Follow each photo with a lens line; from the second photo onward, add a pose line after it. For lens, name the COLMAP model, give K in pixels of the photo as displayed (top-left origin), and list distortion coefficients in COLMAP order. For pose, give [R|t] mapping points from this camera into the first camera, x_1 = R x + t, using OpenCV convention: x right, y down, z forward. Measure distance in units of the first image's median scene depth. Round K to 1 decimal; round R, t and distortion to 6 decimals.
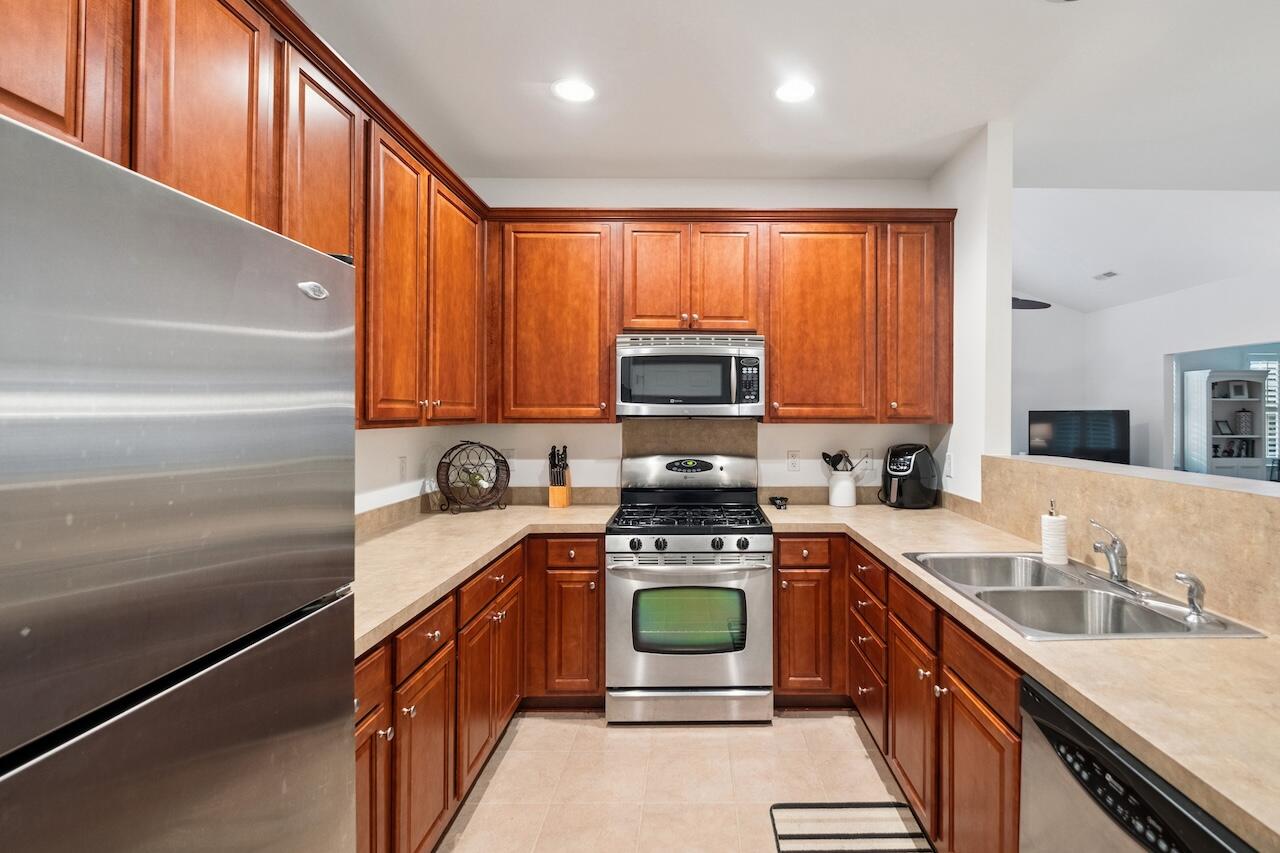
lens RADIAL K [[611.3, 0, 640.5], [0, 611.3, 413.3], [0, 0, 1]] dist [0.002156, -0.001151]
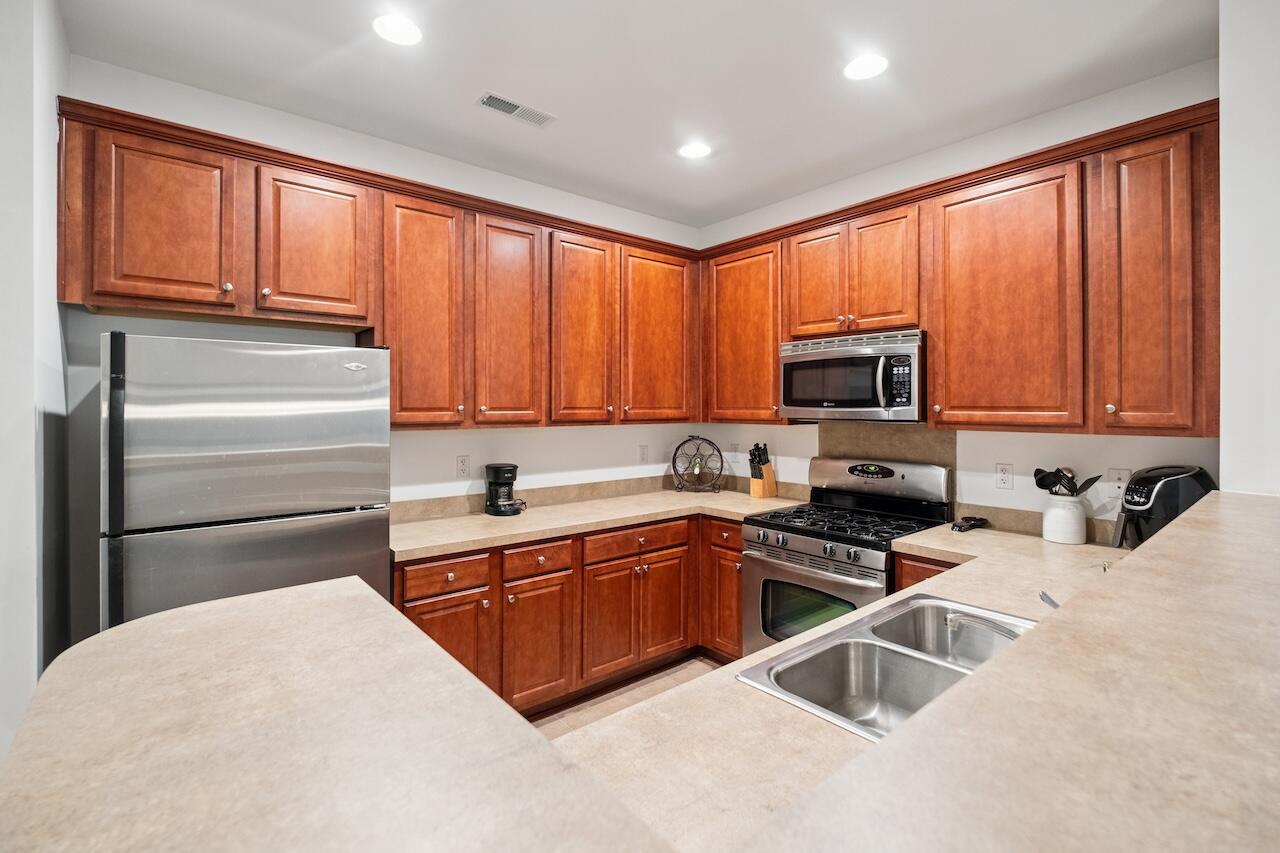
lens RADIAL K [[583.5, 0, 660.9], [0, 583.5, 405.3], [0, 0, 1]] dist [-0.001682, -0.001361]
pose [[0.635384, -0.001850, -0.772194, 0.608547], [0.004155, 0.999991, 0.001023, -0.020183], [0.772185, -0.003859, 0.635385, 0.174538]]
